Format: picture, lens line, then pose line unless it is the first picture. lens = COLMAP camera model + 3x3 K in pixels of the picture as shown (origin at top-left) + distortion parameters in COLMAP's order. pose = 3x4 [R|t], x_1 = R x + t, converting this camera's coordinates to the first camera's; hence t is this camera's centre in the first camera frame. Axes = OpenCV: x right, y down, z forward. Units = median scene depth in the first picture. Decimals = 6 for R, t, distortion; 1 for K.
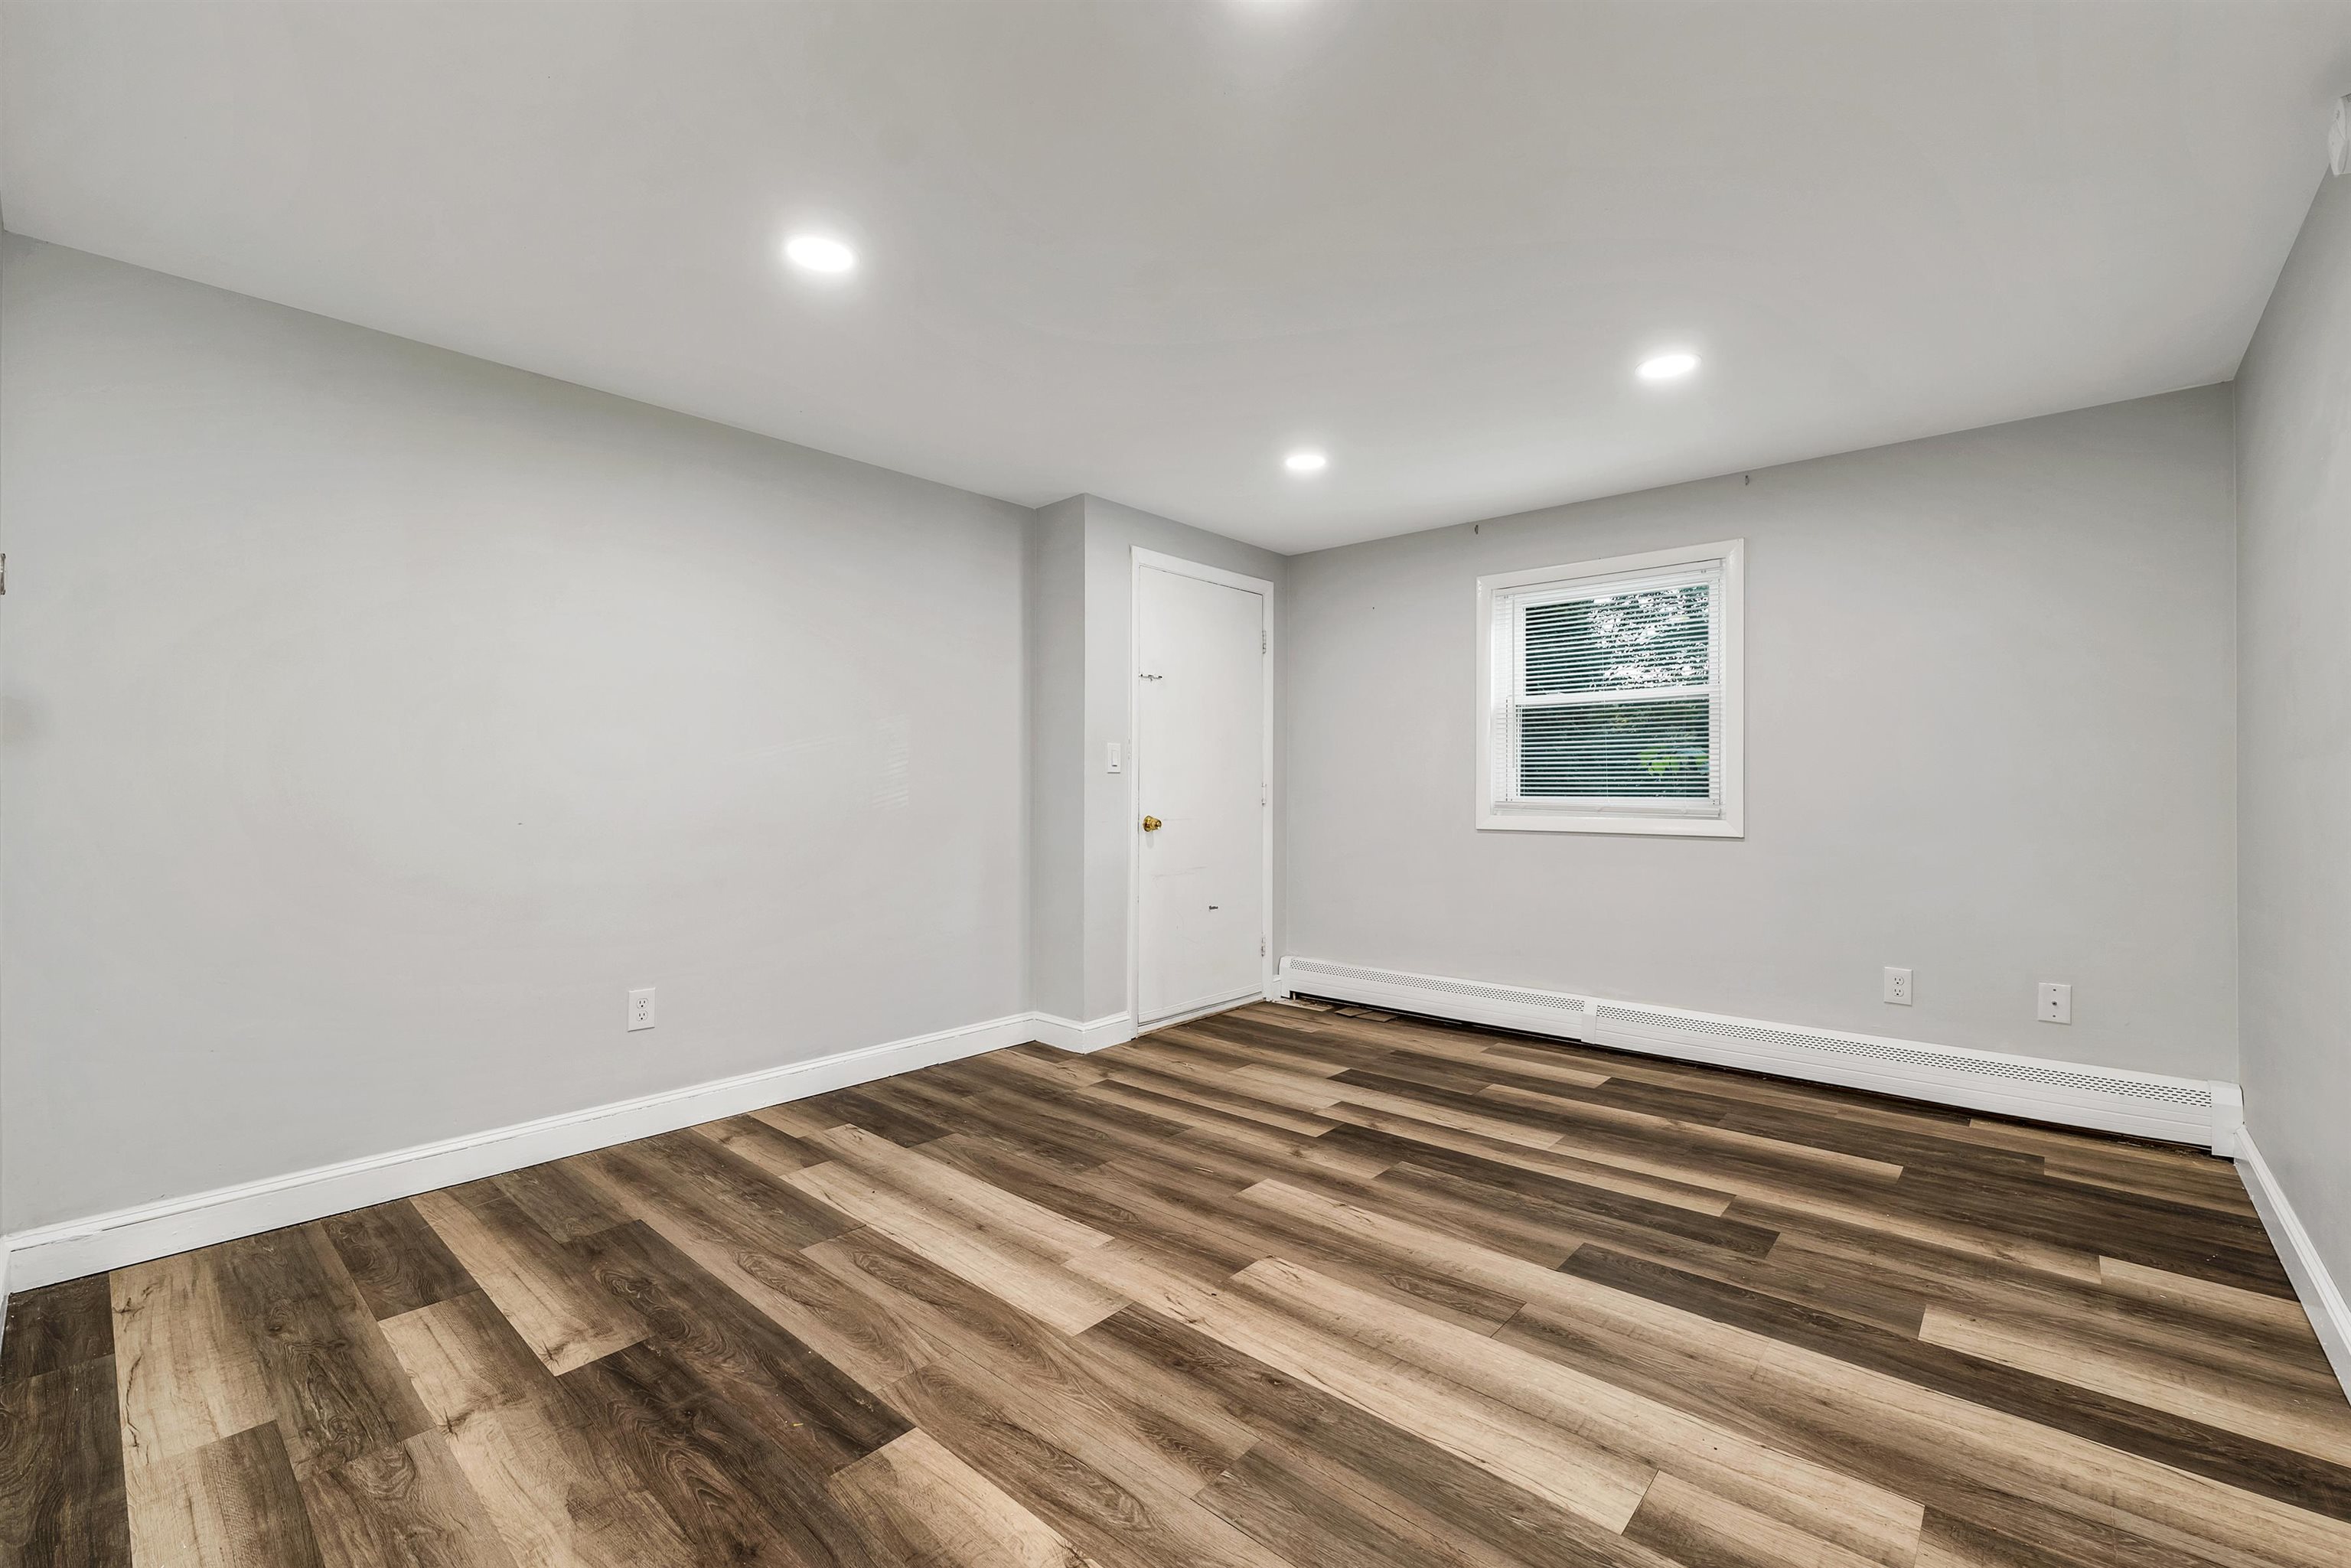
lens RADIAL K [[1000.9, 0, 1153.6], [0, 1000.9, 786.9], [0, 0, 1]] dist [-0.002598, -0.000458]
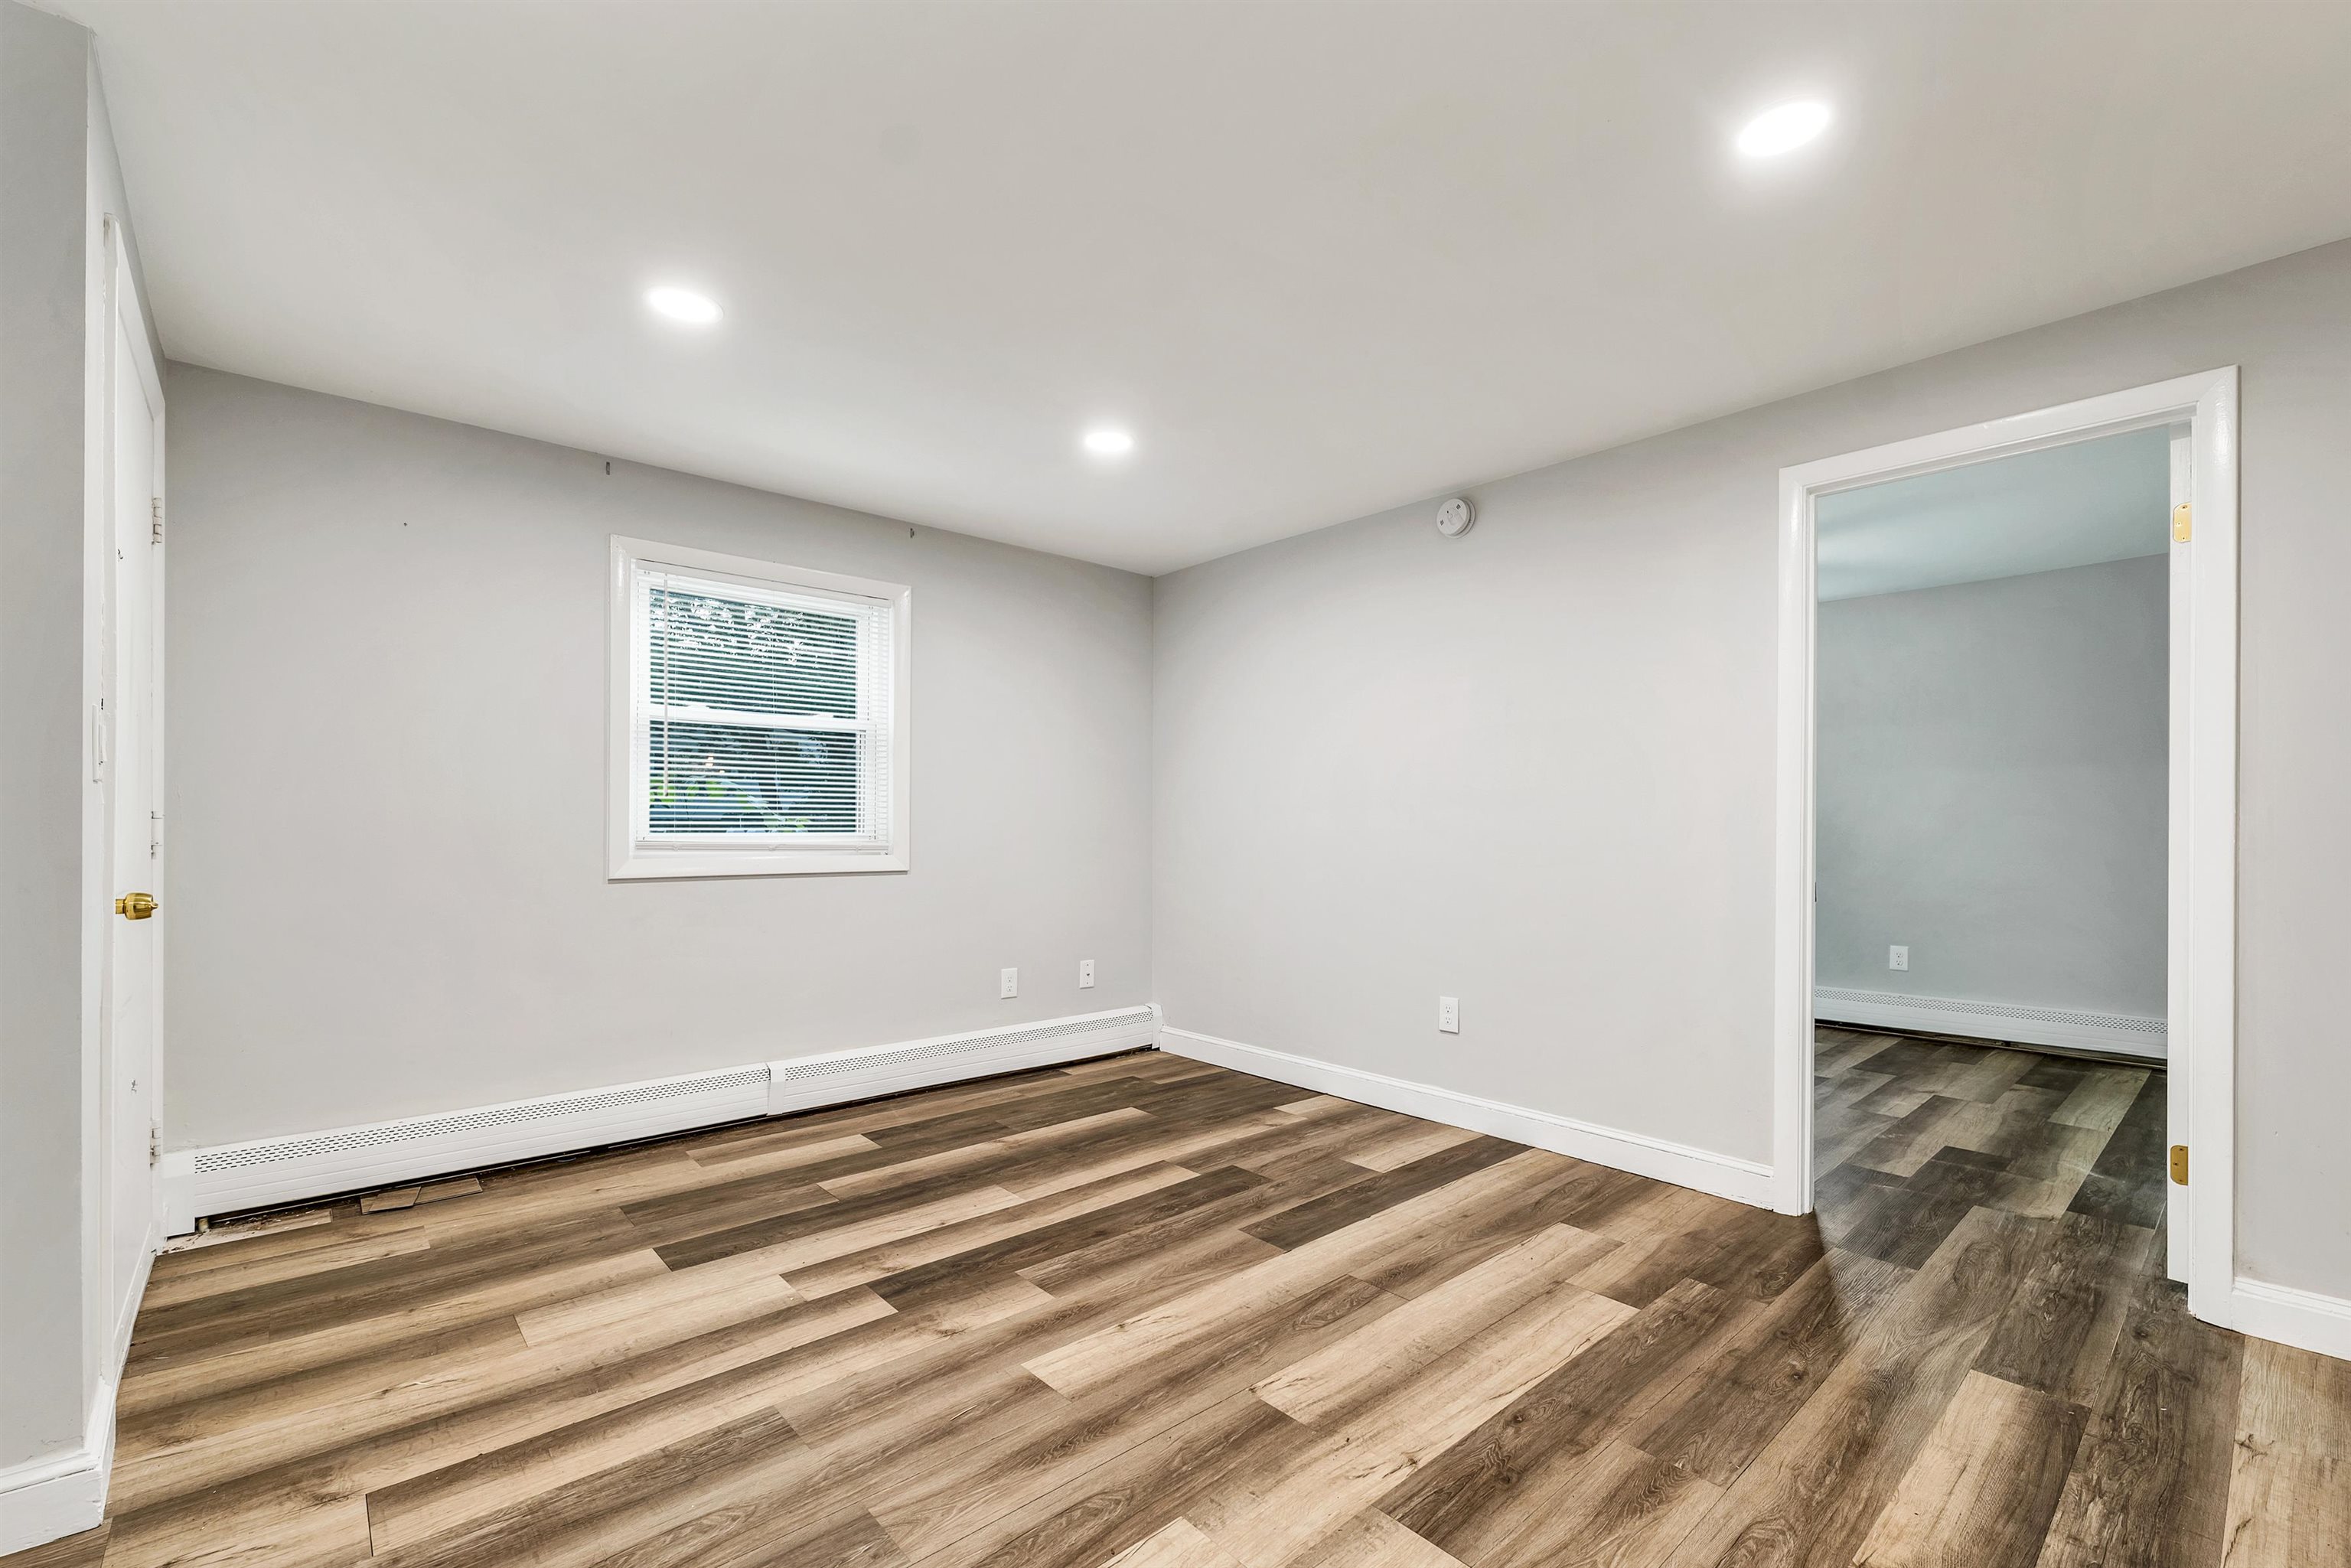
lens RADIAL K [[1000.9, 0, 1205.9], [0, 1000.9, 827.5], [0, 0, 1]] dist [-0.002598, -0.000458]
pose [[0.084923, -0.001010, 0.996387, -0.565227], [-0.005357, 0.999985, 0.001470, 0.002745], [-0.996373, -0.005462, 0.084916, 0.772305]]
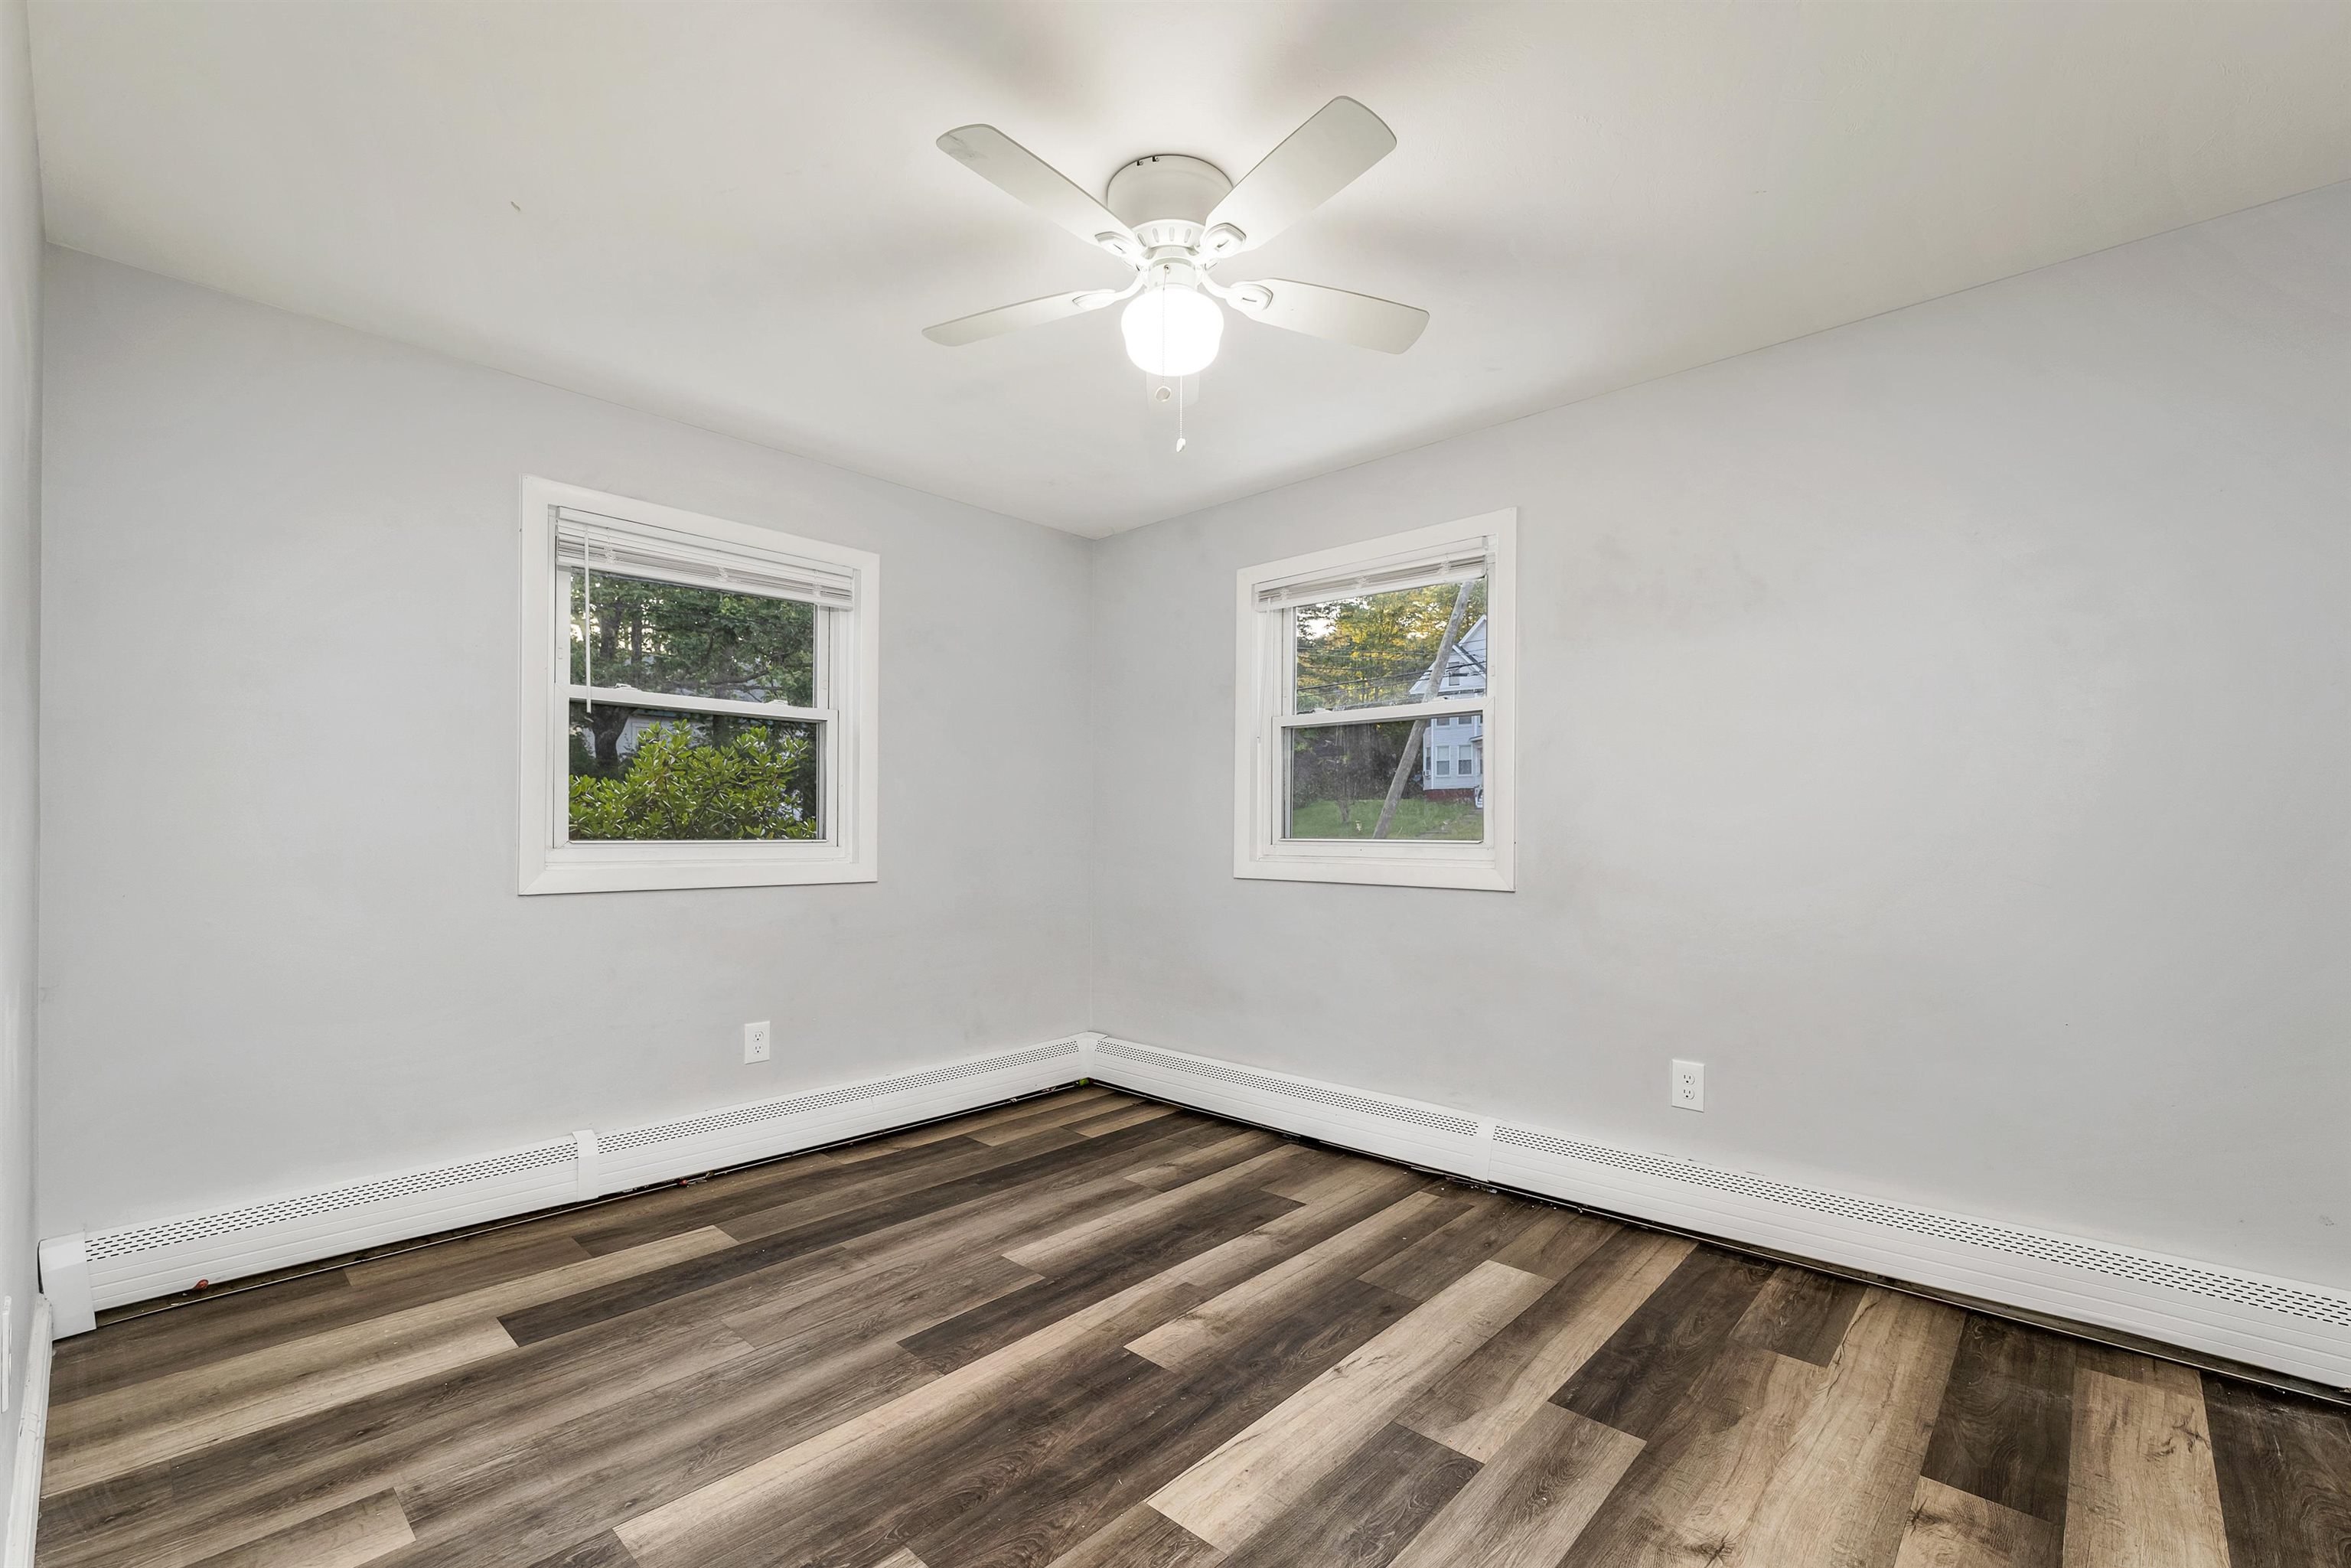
lens RADIAL K [[1000.9, 0, 1183.4], [0, 1000.9, 802.6], [0, 0, 1]] dist [-0.002598, -0.000458]
pose [[0.002467, 0.027914, 0.999607, 0.406018], [-0.000330, 0.999610, -0.027914, -0.000414], [-0.999997, -0.000261, 0.002475, 0.139245]]
